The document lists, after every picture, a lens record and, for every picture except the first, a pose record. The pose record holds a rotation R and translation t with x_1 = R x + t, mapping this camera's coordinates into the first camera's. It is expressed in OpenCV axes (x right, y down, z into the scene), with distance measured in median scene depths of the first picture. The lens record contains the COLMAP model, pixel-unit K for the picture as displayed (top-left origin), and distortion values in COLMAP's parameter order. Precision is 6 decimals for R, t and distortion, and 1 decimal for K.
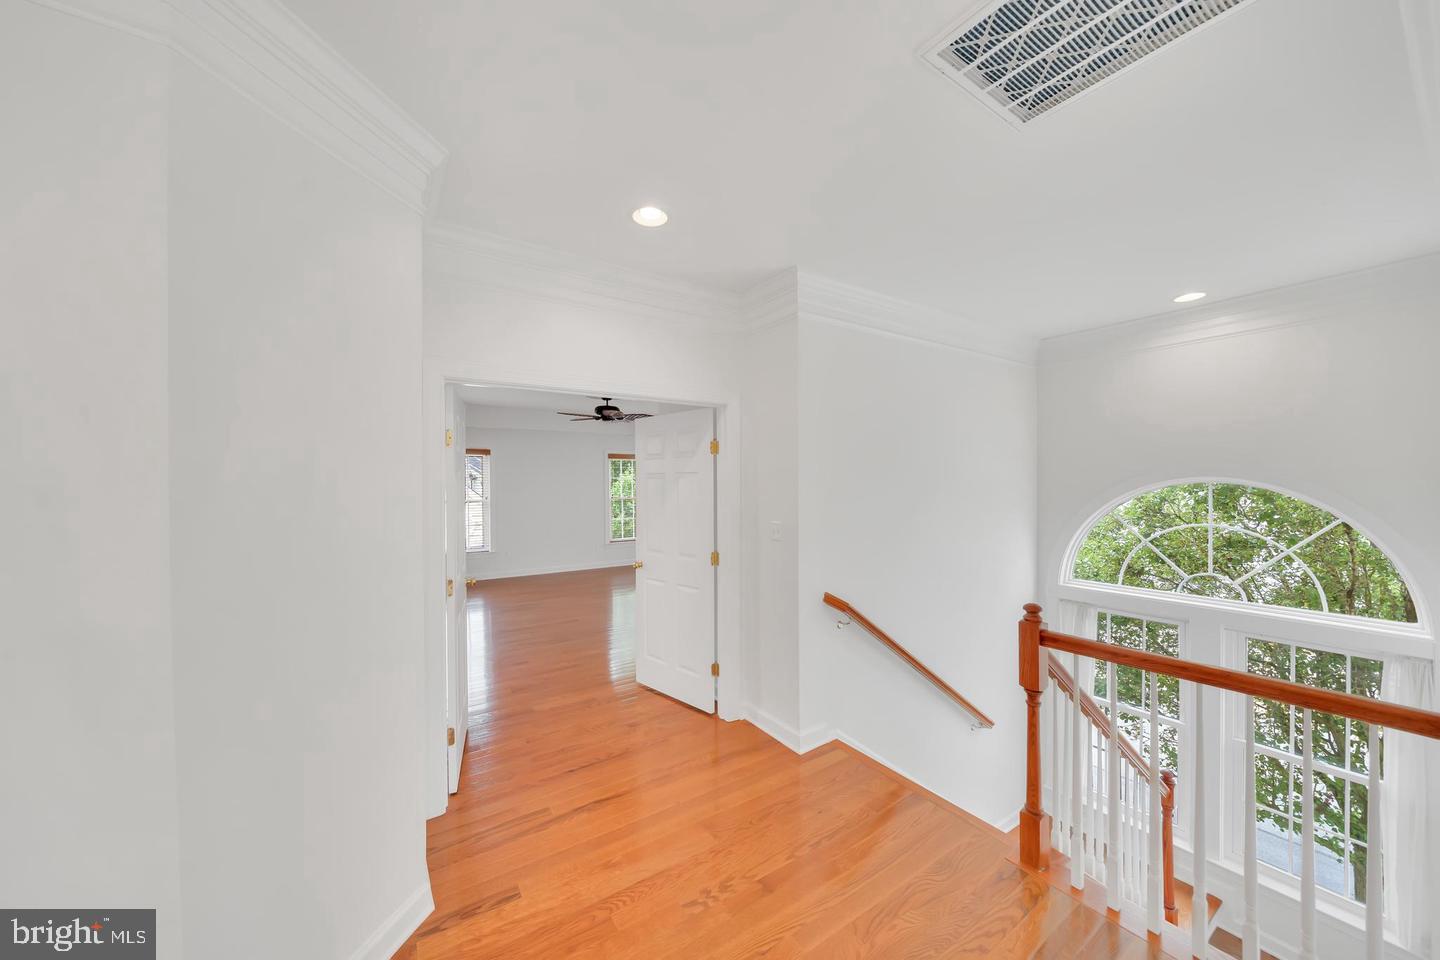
lens RADIAL K [[496.7, 0, 716.0], [0, 496.7, 478.7], [0, 0, 1]] dist [-0.000630, -0.000071]
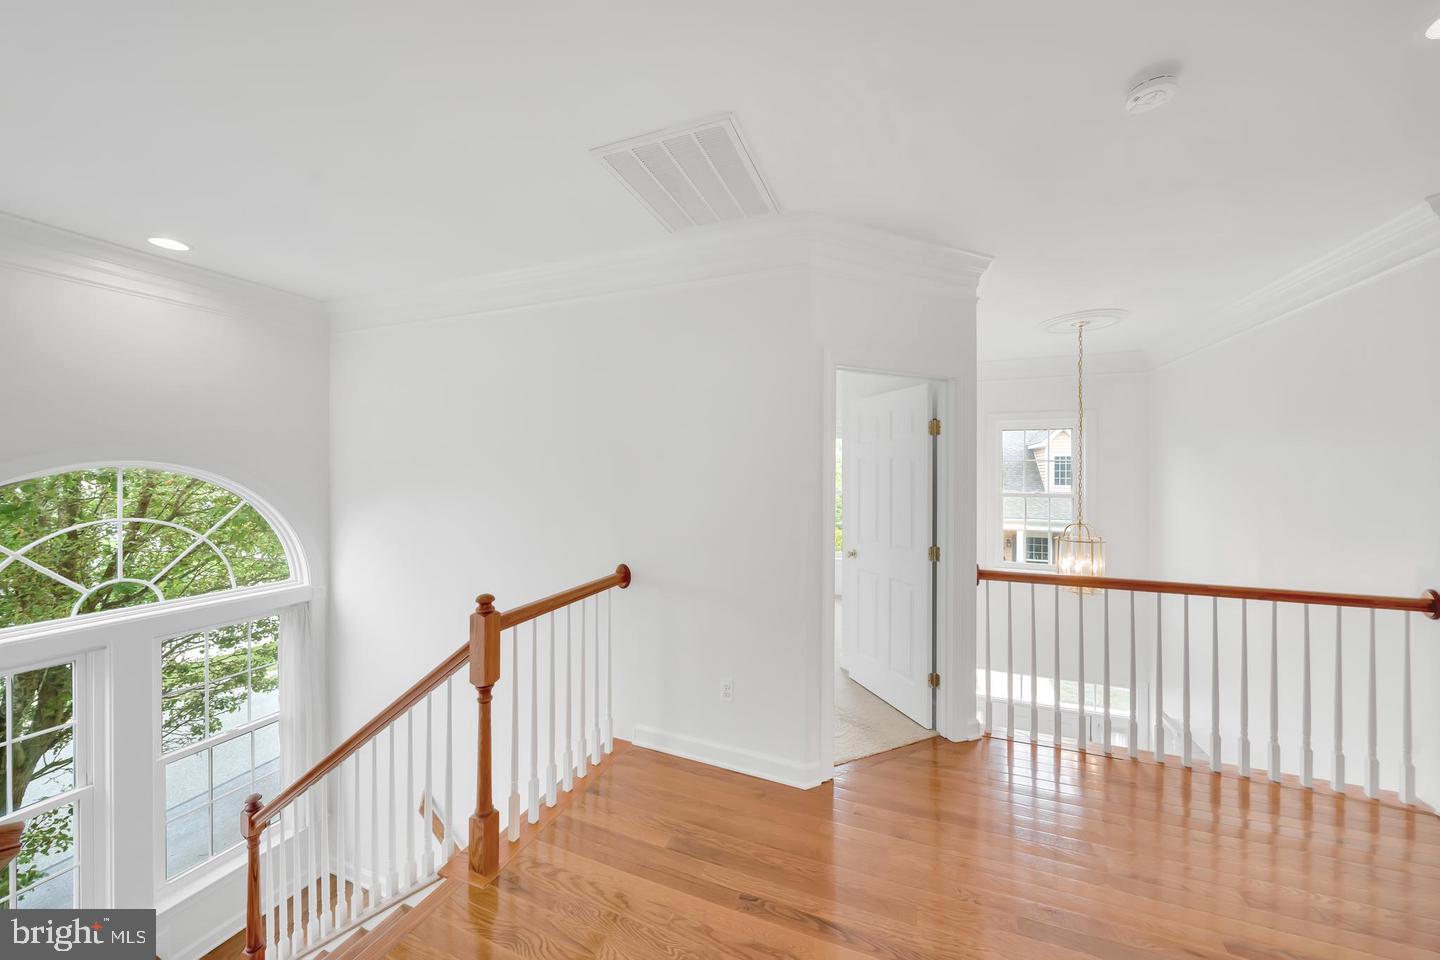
lens RADIAL K [[513.1, 0, 721.4], [0, 513.1, 457.9], [0, 0, 1]] dist [0.000364, -0.000045]
pose [[-0.583100, 0.012887, 0.812298, -0.263006], [-0.009757, 0.999691, -0.022864, 0.002694], [-0.812342, -0.021258, -0.582794, 0.699133]]
